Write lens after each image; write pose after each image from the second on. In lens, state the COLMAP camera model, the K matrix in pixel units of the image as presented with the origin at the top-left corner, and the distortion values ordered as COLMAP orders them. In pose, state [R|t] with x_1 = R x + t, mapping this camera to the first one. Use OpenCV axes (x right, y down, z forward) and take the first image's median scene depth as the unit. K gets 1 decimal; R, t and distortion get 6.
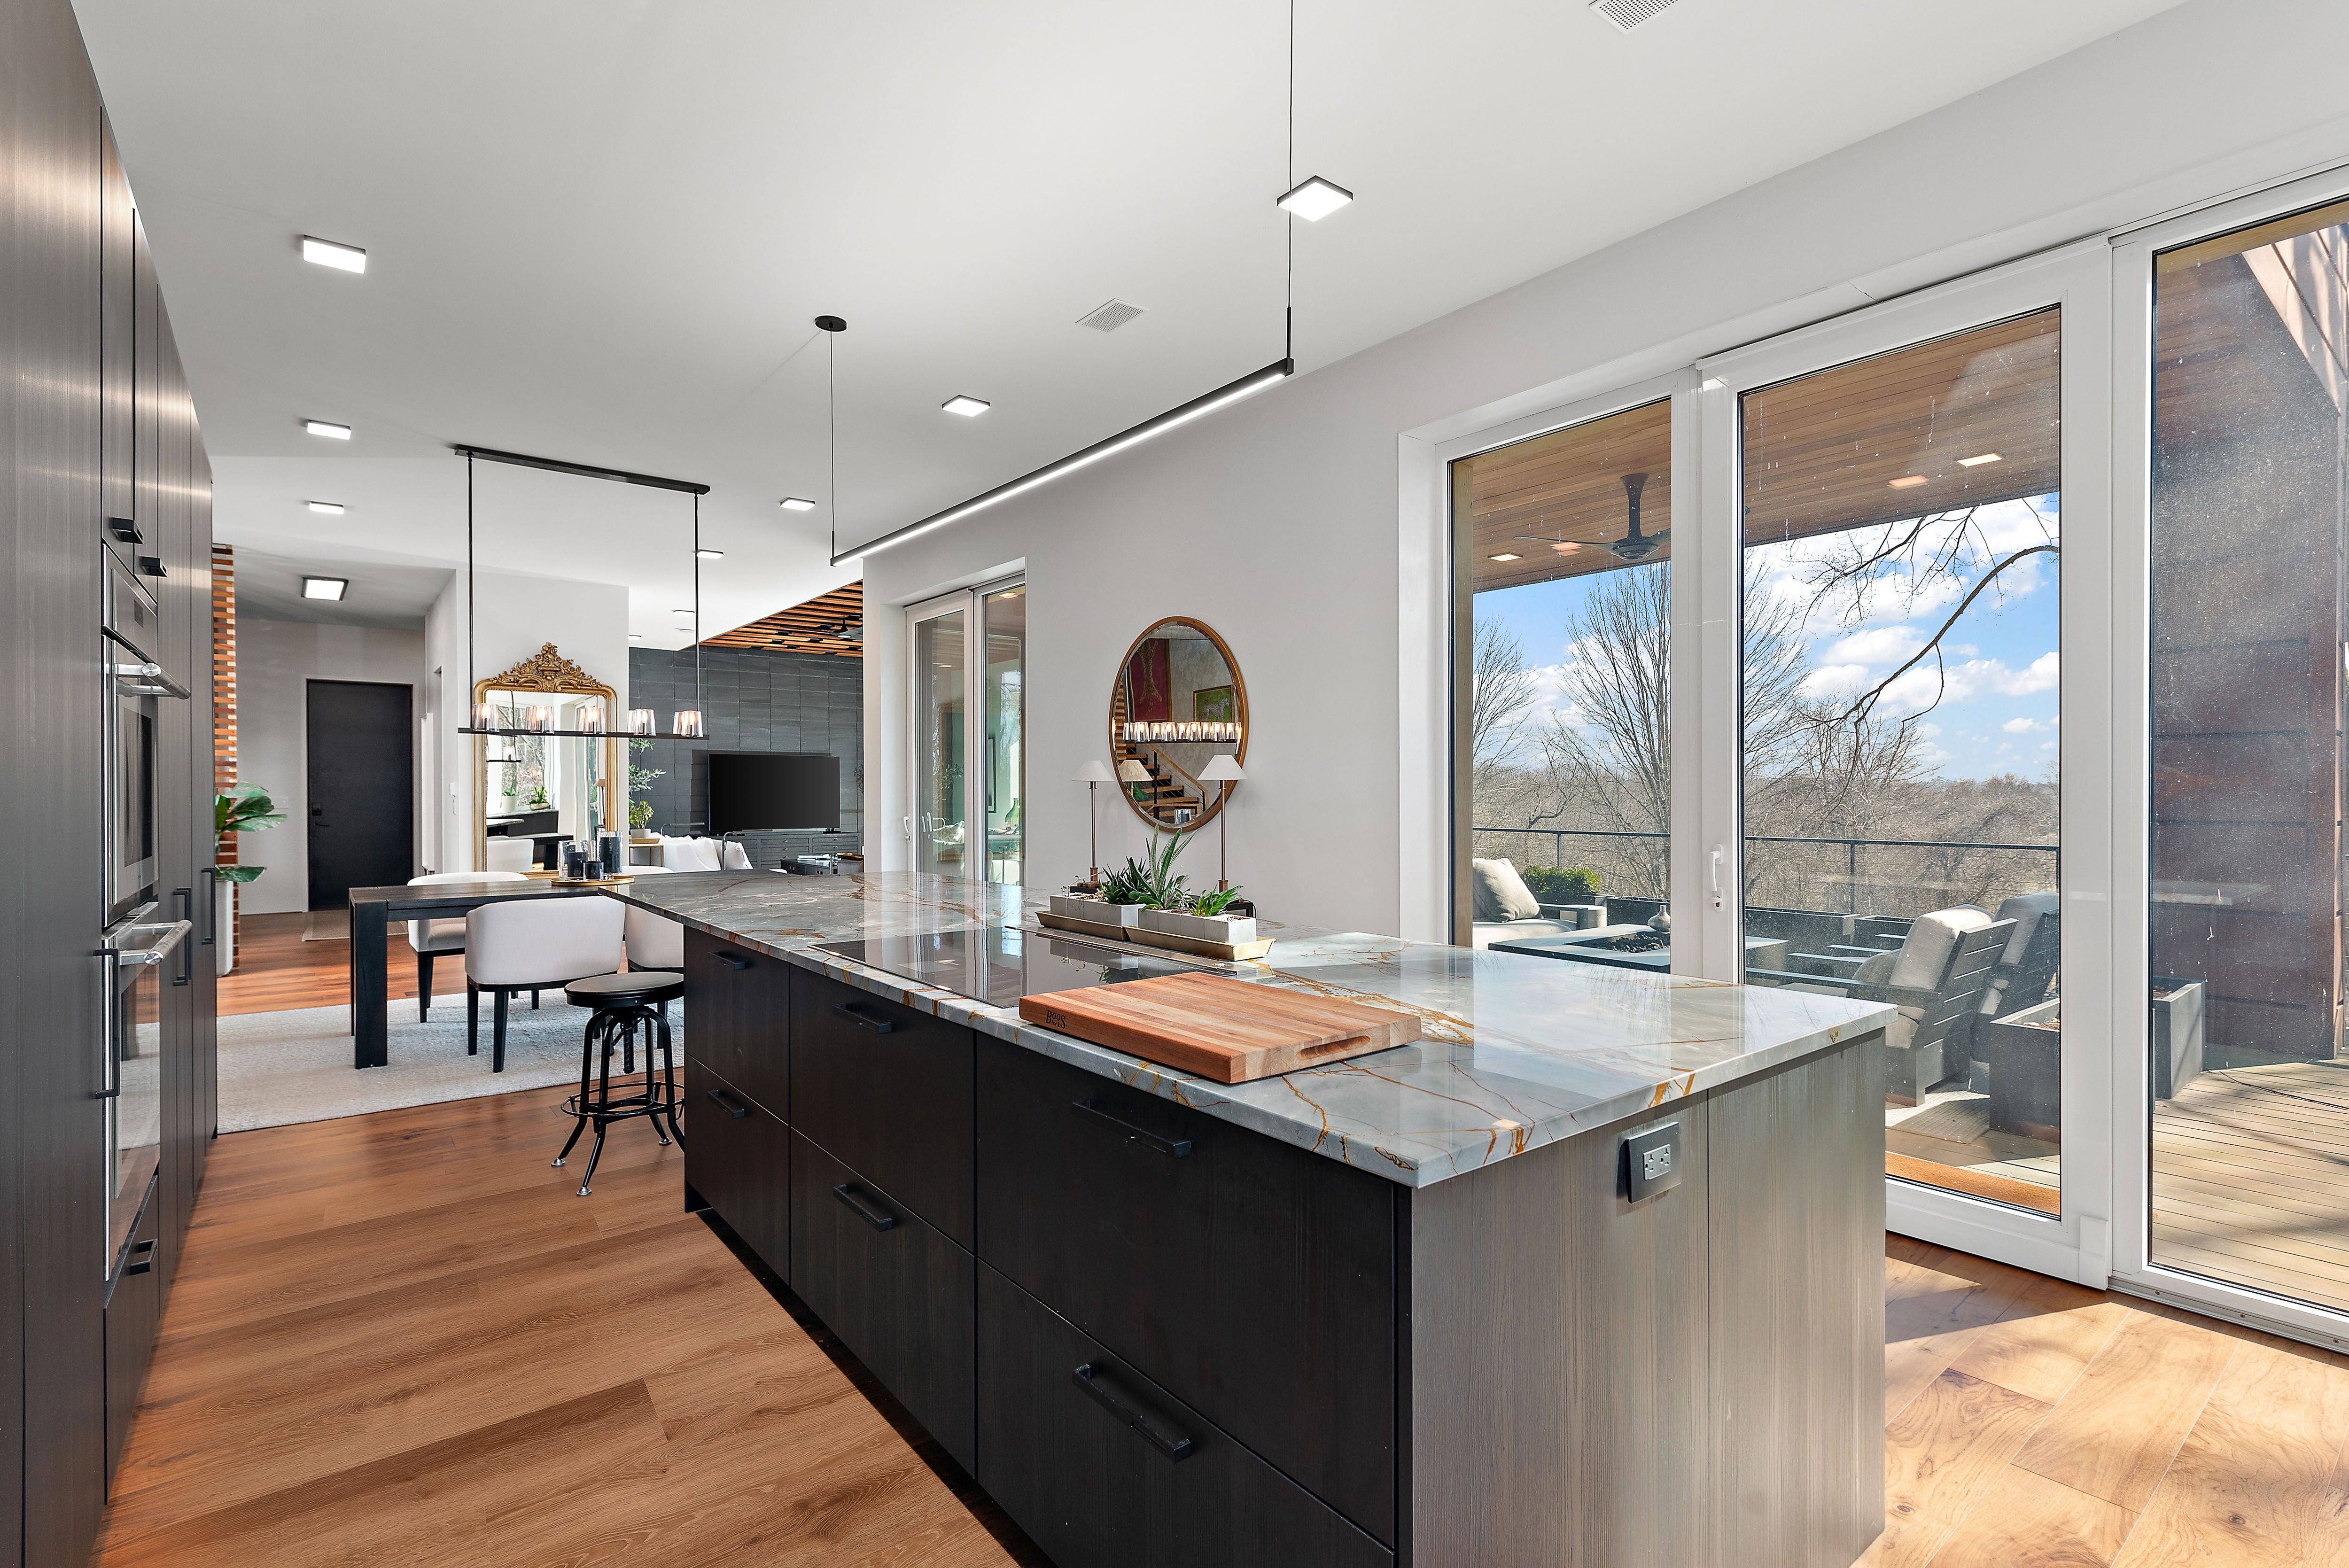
lens RADIAL K [[1075.7, 0, 1174.5], [0, 1075.7, 784.0], [0, 0, 1]] dist [-0.001022, -0.000146]
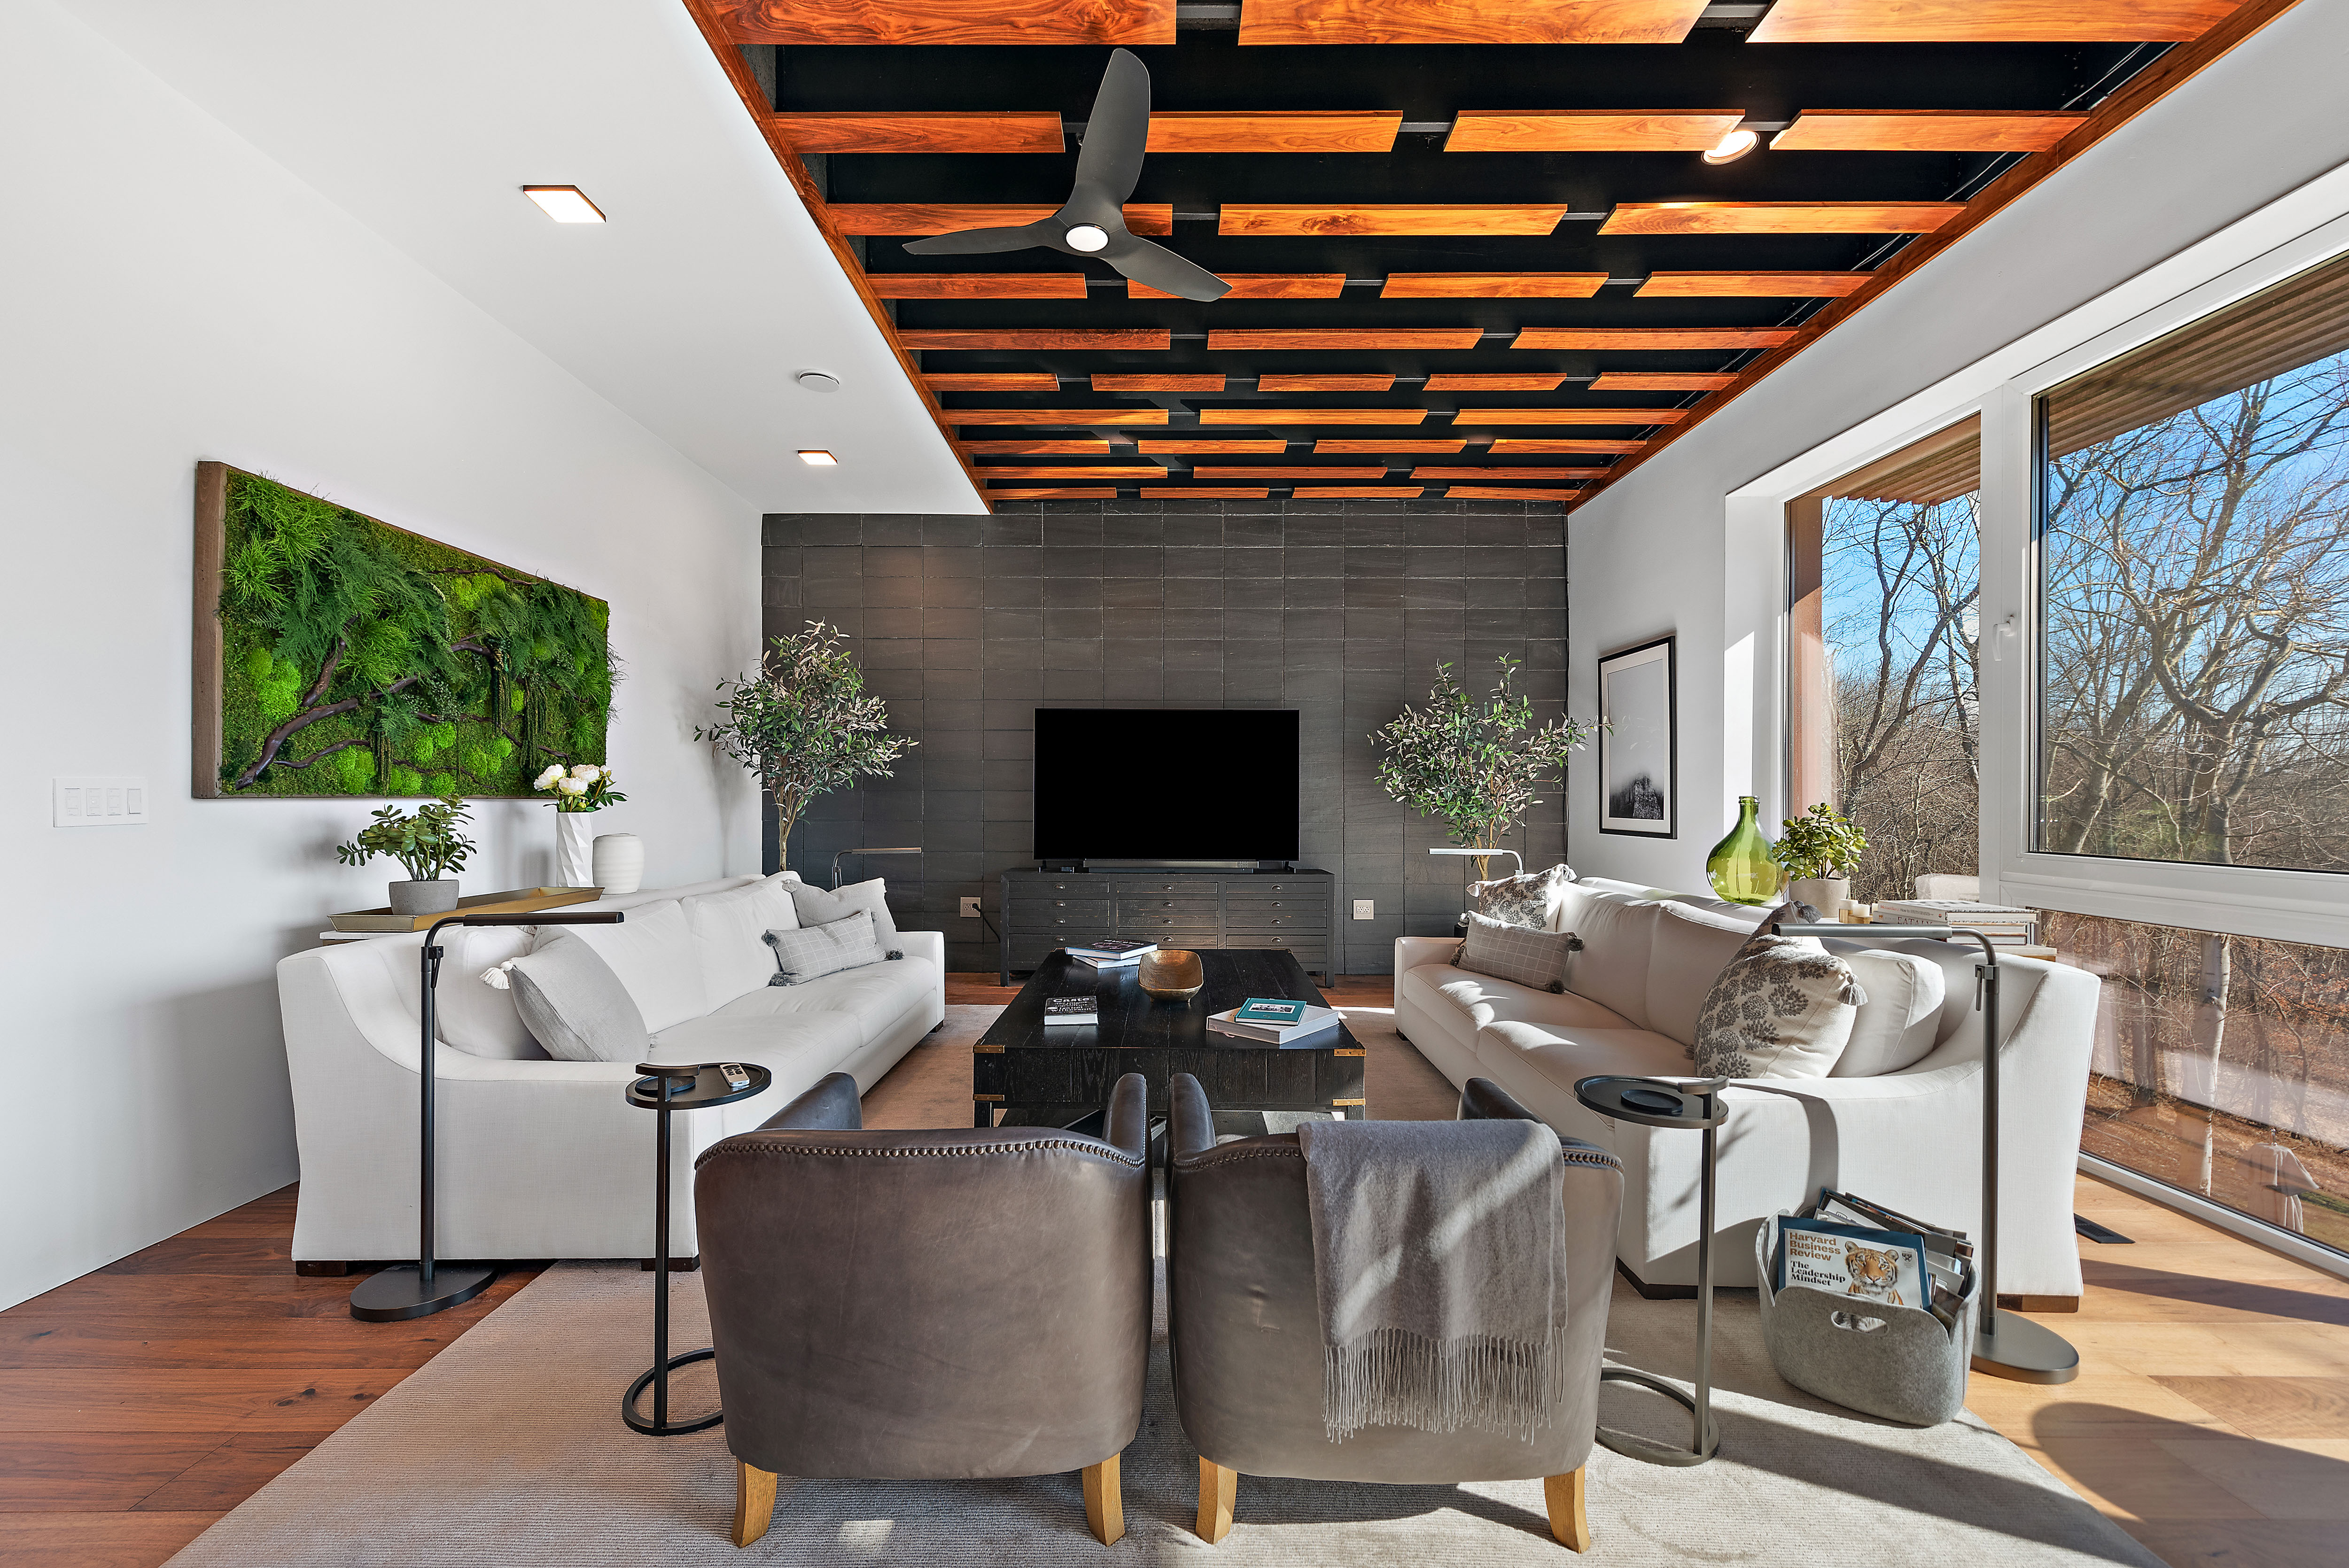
lens RADIAL K [[931.1, 0, 1158.7], [0, 931.1, 803.0], [0, 0, 1]] dist [0.016611, -0.007053]
pose [[0.779755, 0.005608, -0.626059, -0.194174], [0.000602, 0.999953, 0.009706, 0.022444], [0.626084, -0.007945, 0.779715, 1.209066]]
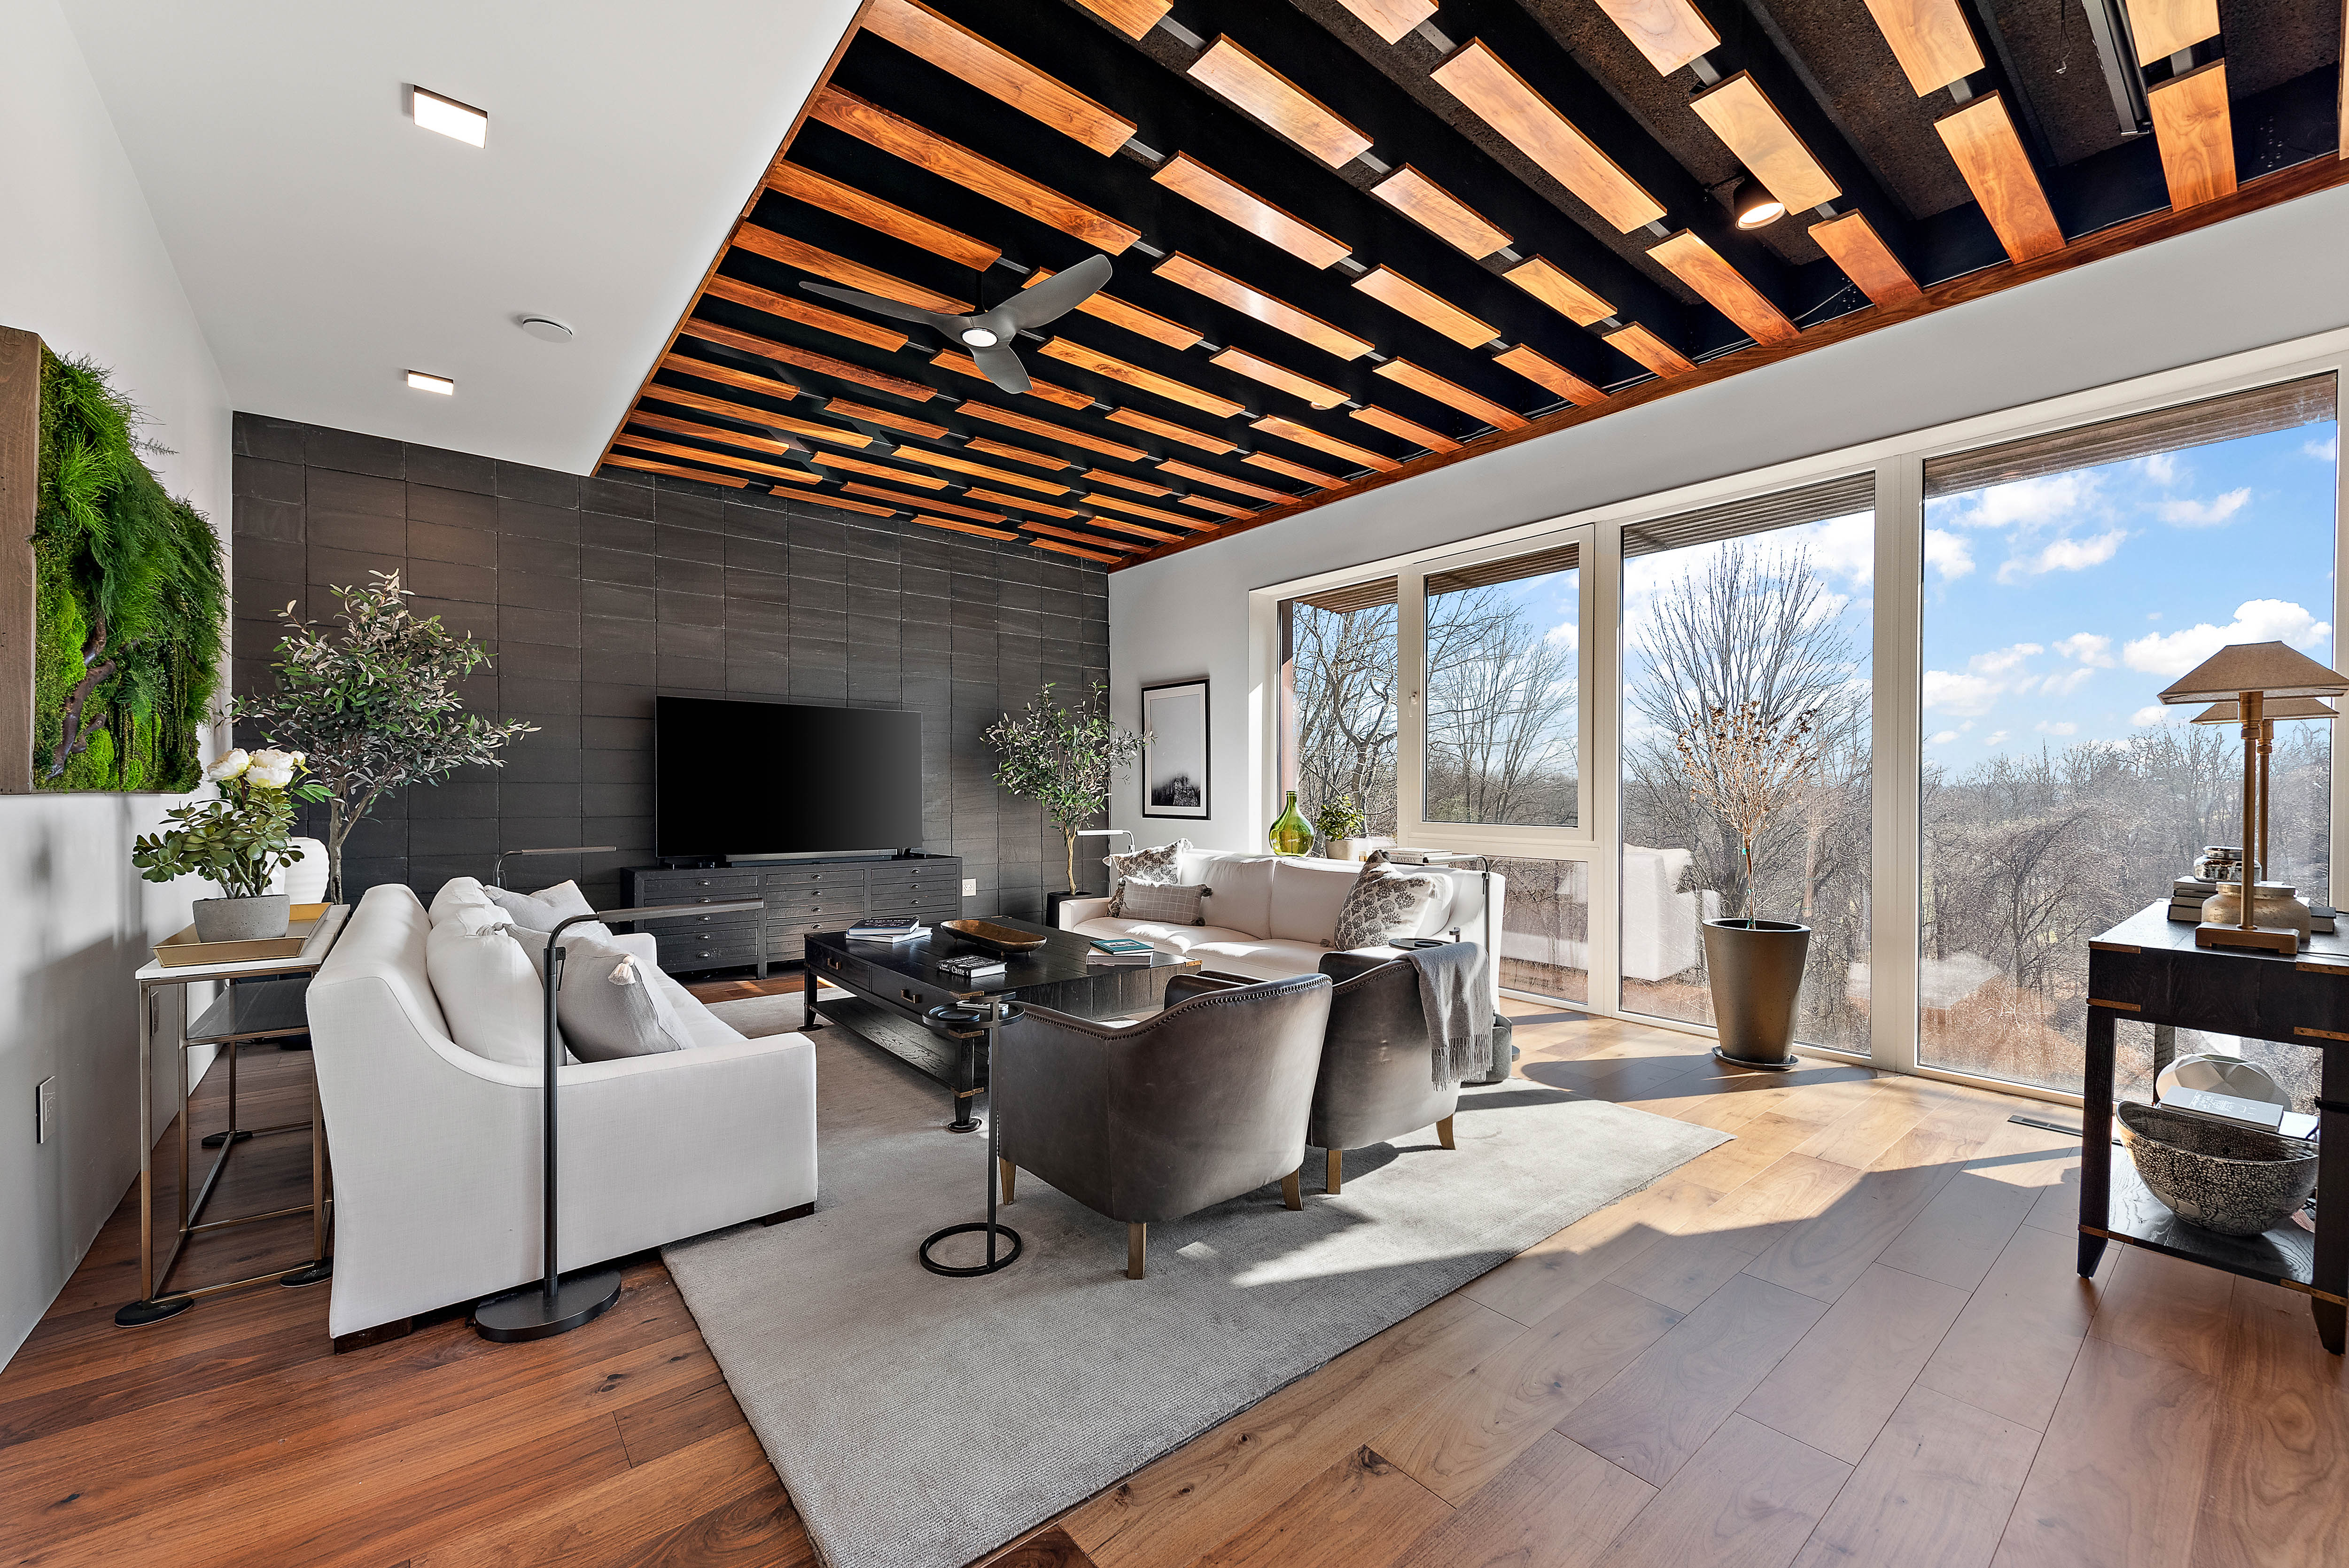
lens RADIAL K [[925.5, 0, 1166.1], [0, 925.5, 793.1], [0, 0, 1]] dist [0.014166, -0.009148]
pose [[0.999929, 0.003161, 0.011485, -0.370875], [-0.003232, 0.999976, 0.006125, 0.021486], [-0.011466, -0.006162, 0.999915, 1.018996]]
